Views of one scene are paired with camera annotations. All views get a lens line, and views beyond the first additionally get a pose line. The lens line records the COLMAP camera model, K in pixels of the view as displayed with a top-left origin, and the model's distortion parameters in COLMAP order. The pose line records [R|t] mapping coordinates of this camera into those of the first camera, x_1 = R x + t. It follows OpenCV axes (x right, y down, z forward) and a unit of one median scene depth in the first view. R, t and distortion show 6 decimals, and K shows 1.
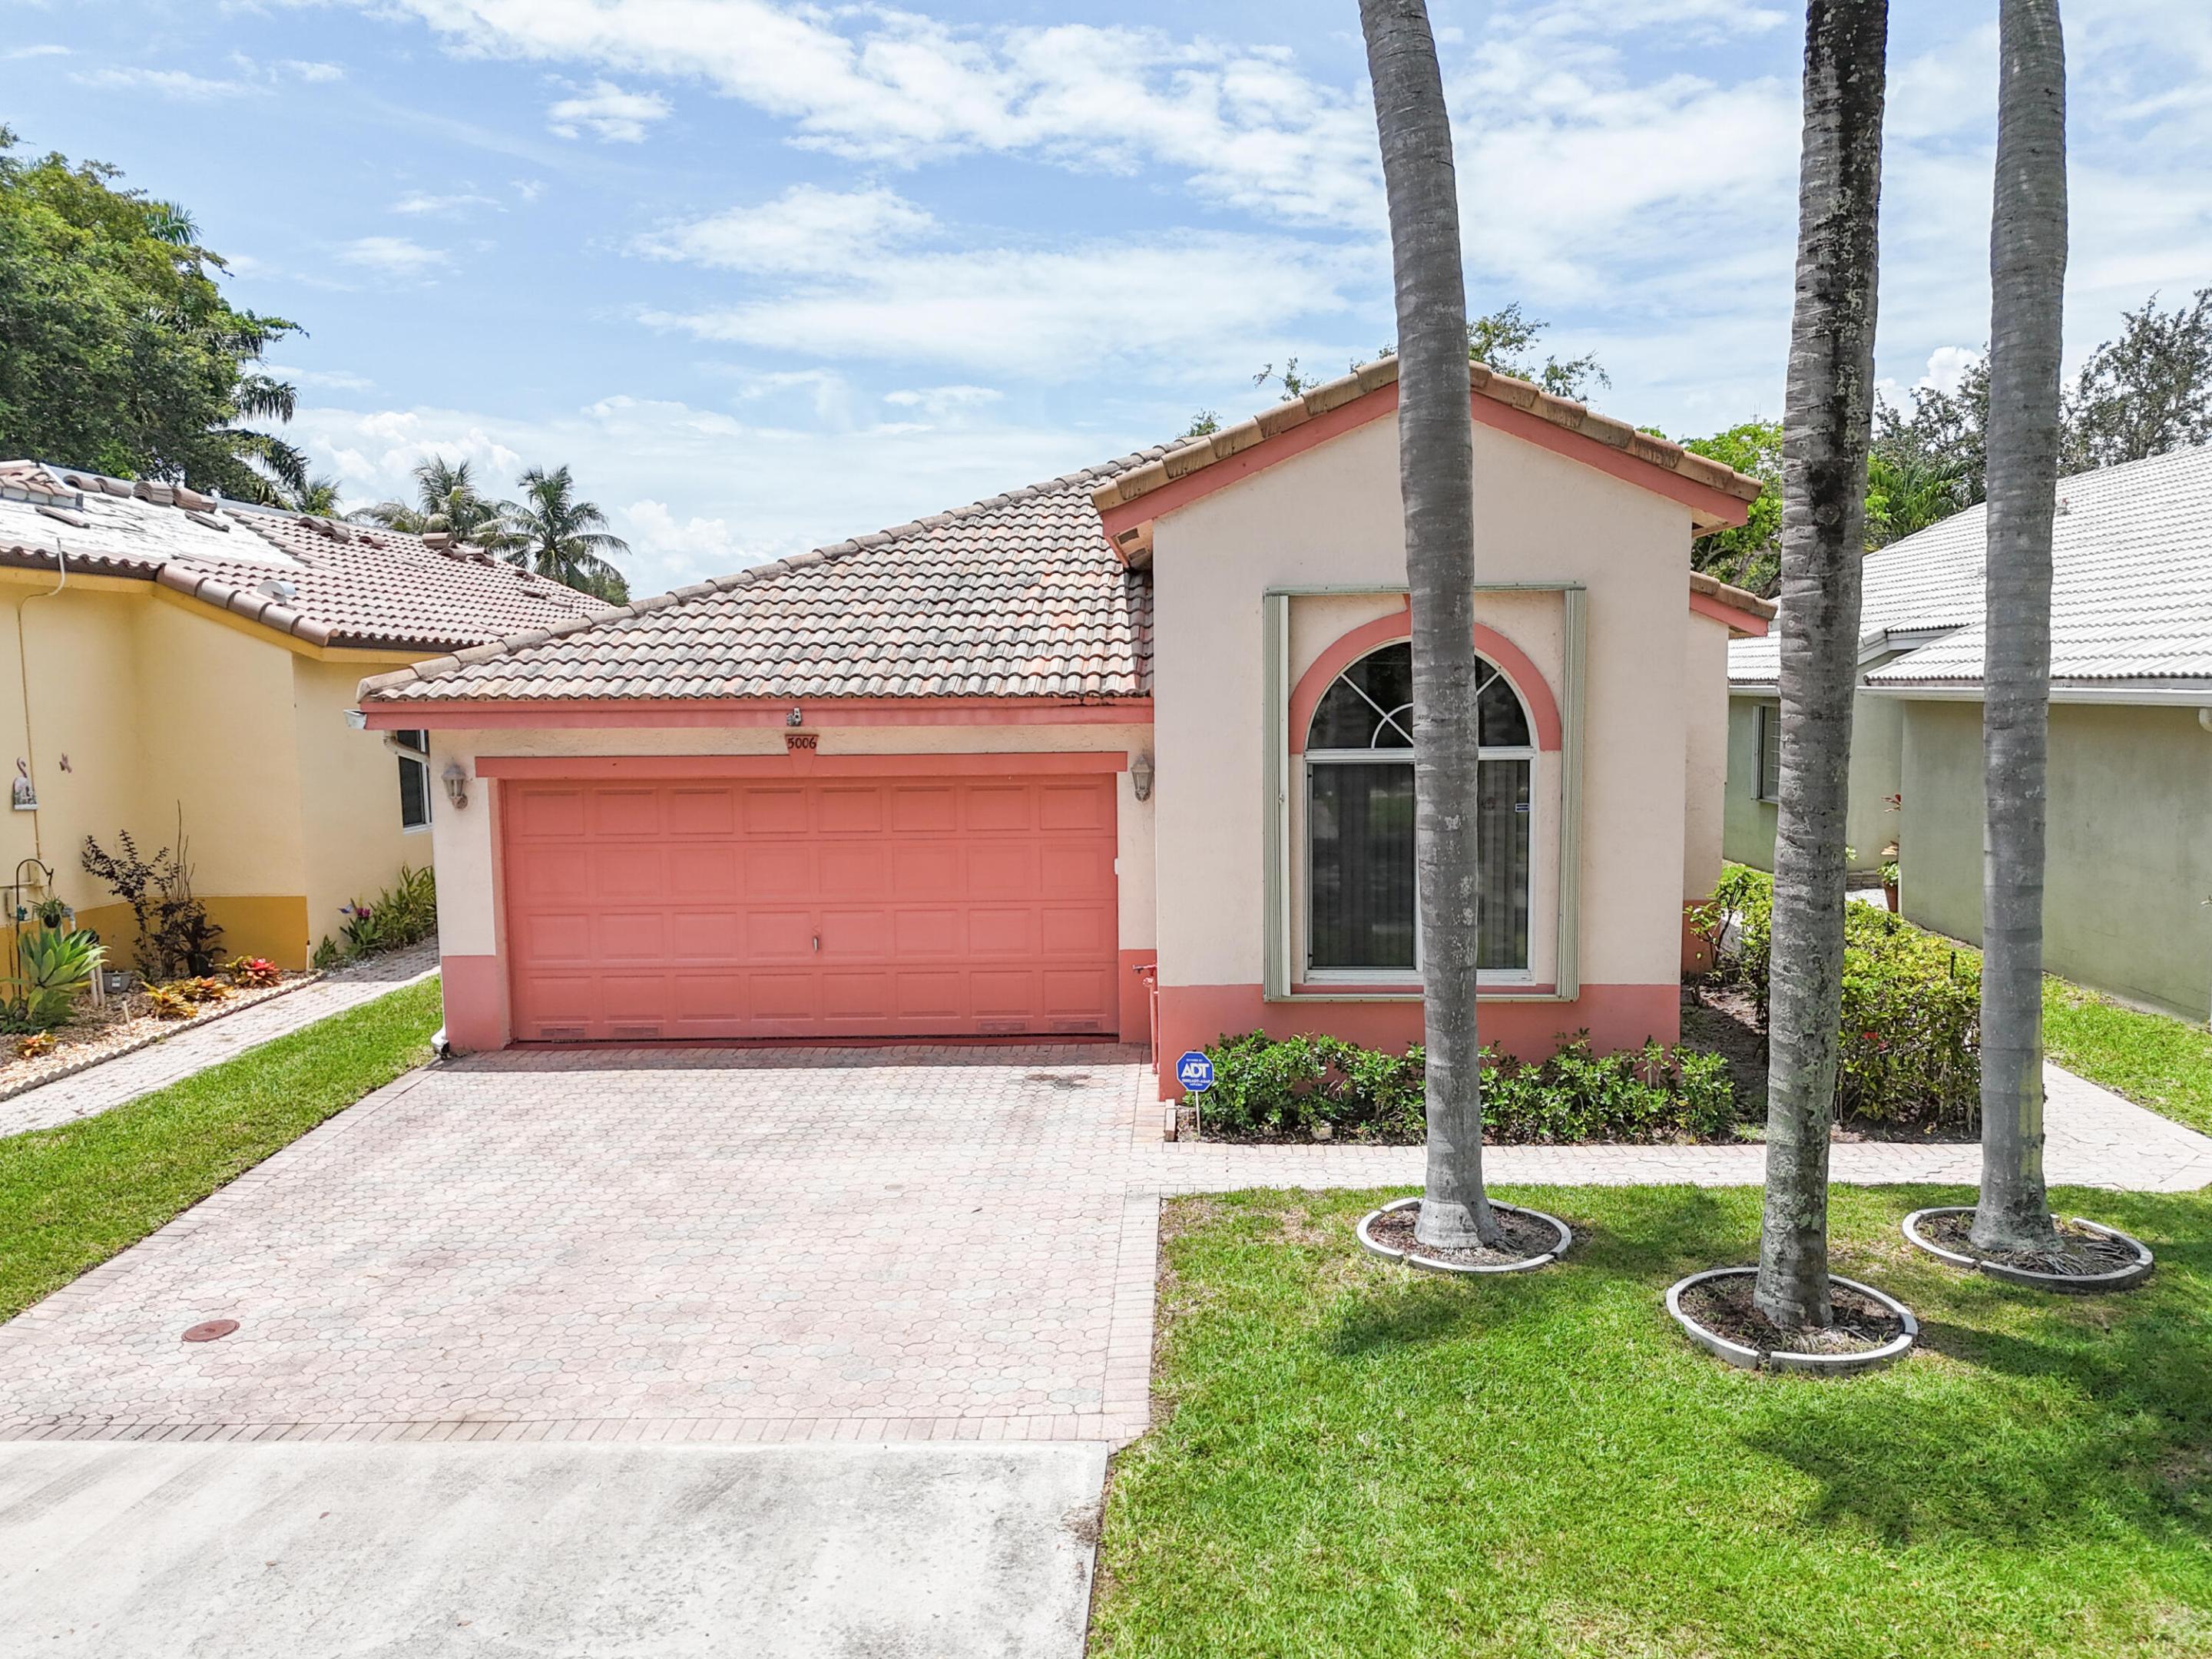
lens RADIAL K [[1681.3, 0, 1106.0], [0, 1681.3, 829.5], [0, 0, 1]] dist [0.039958, 0.001119]
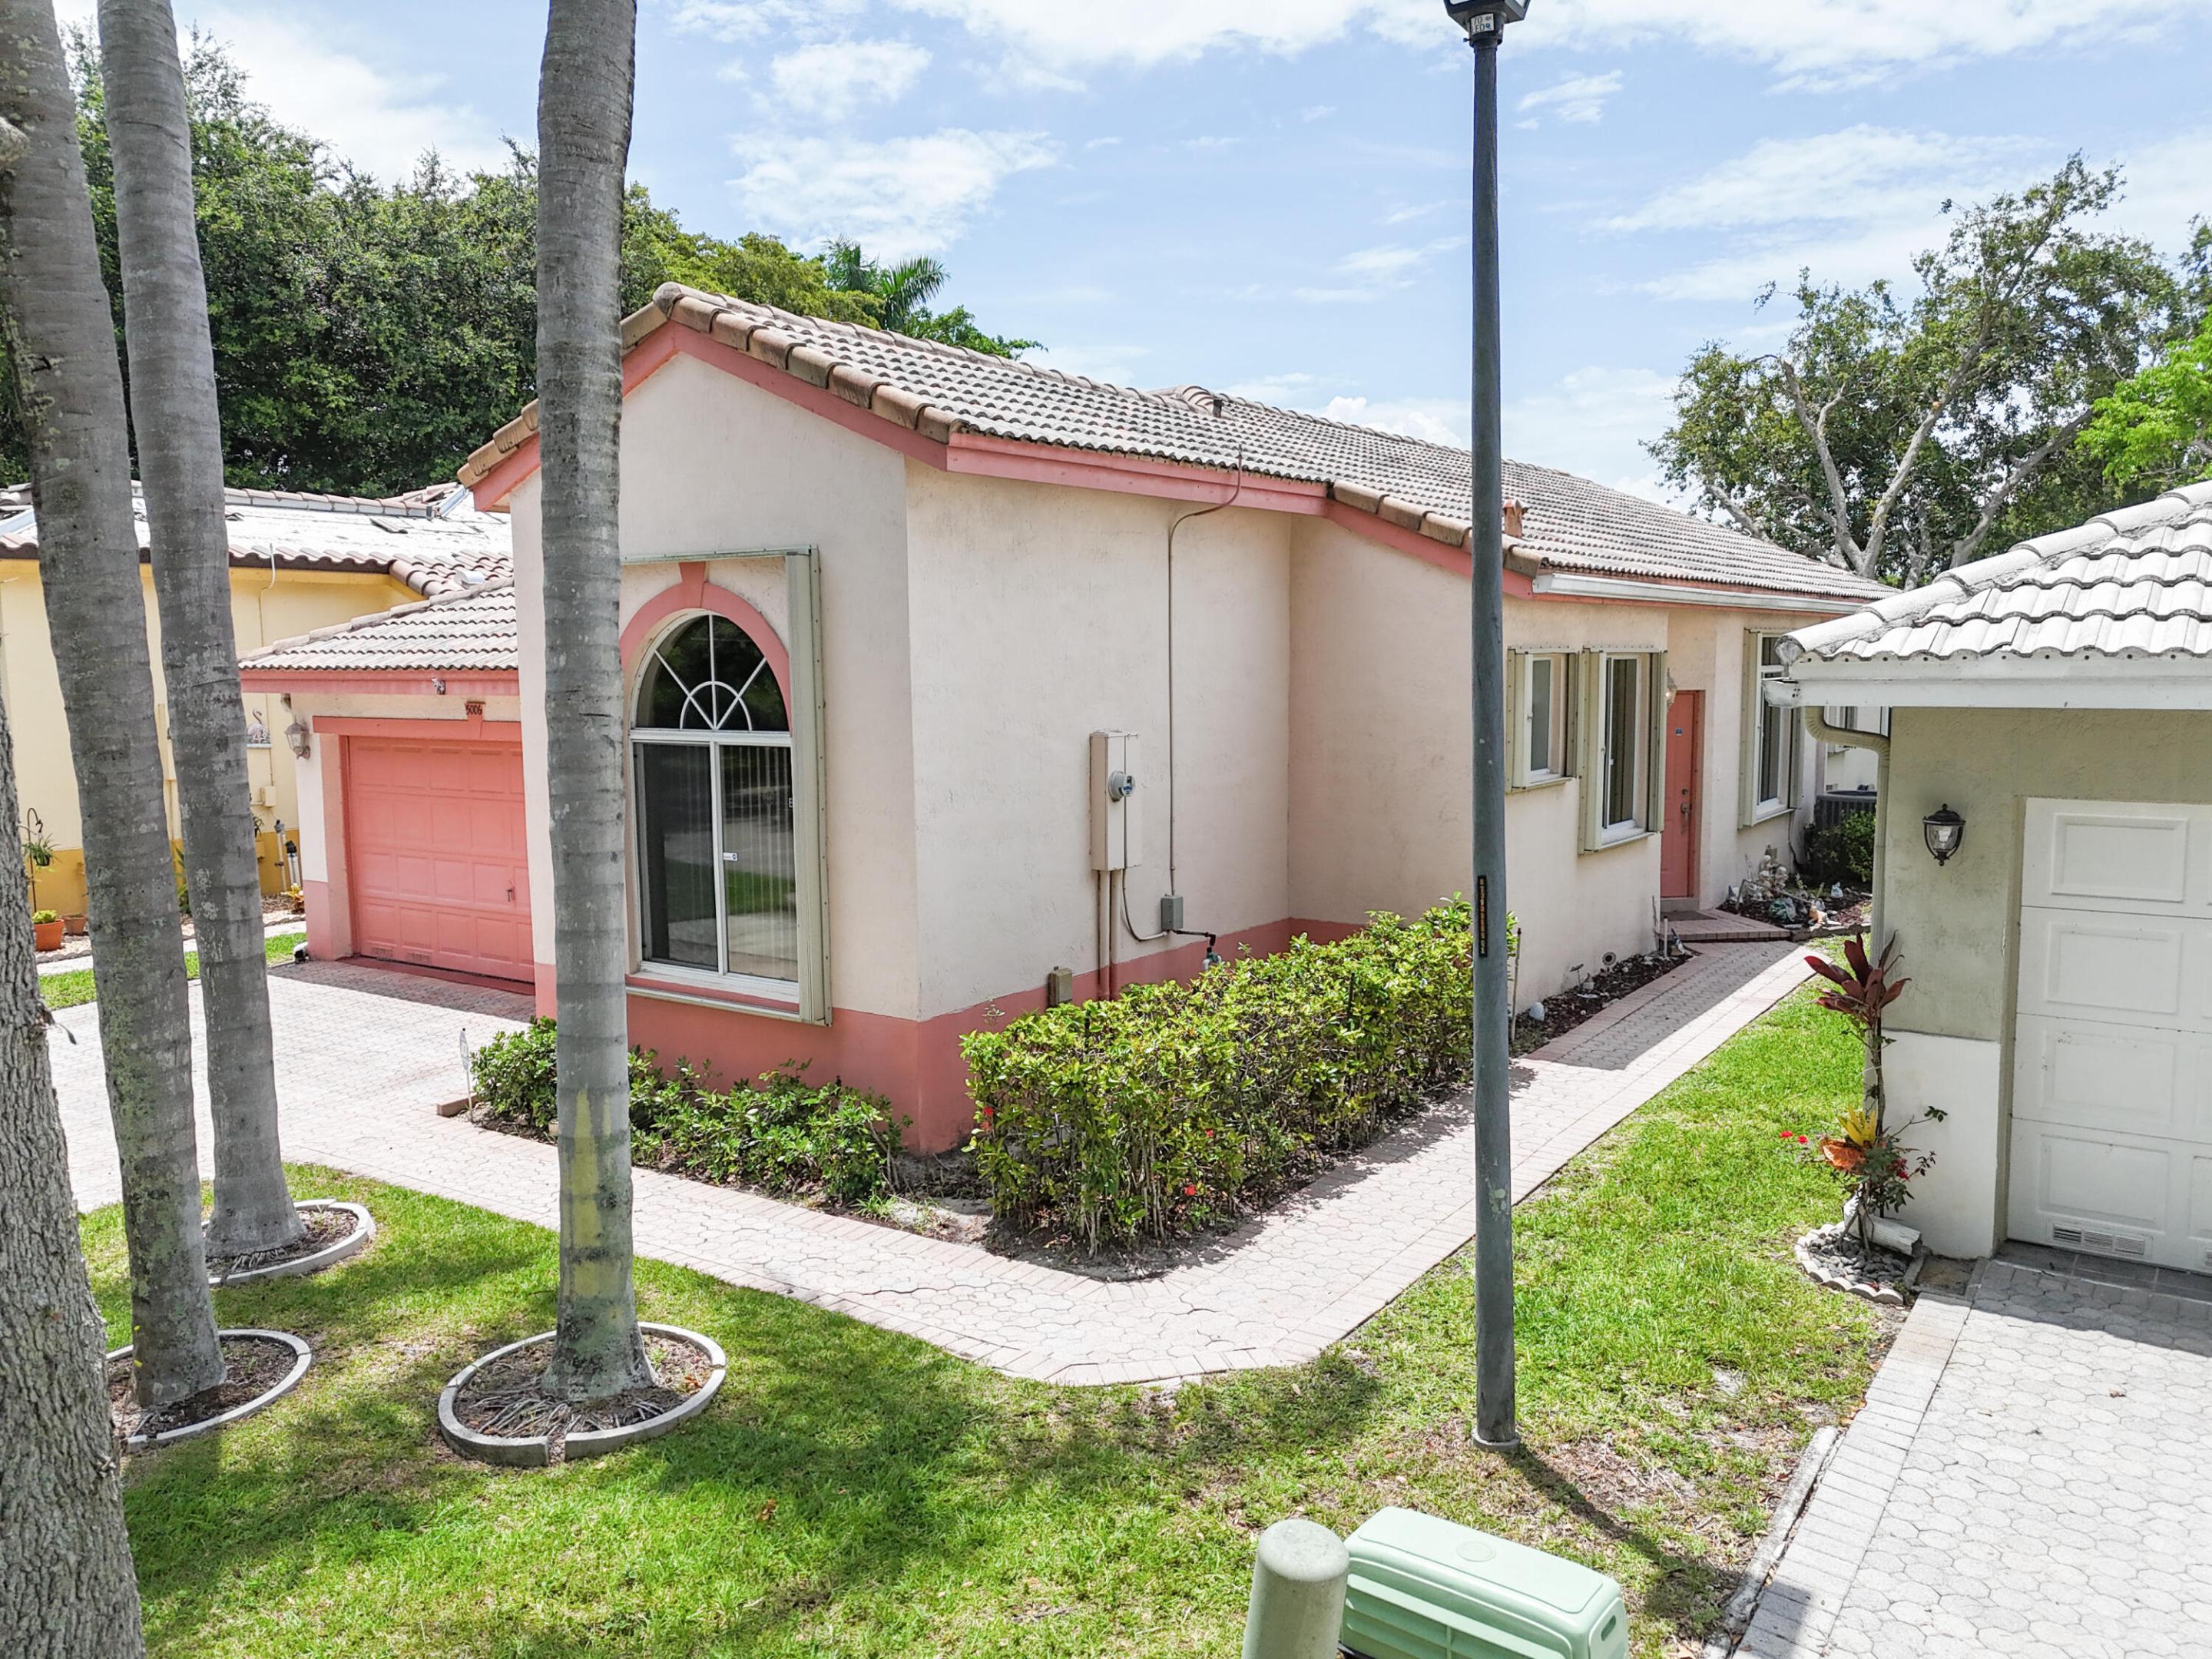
lens RADIAL K [[1591.1, 0, 1106.0], [0, 1591.1, 829.5], [0, 0, 1]] dist [0.030251, -0.008724]
pose [[0.848679, 0.059322, -0.525571, 0.690613], [-0.044038, 0.998165, 0.041552, -0.033536], [0.527072, -0.012119, 0.849734, 0.314201]]
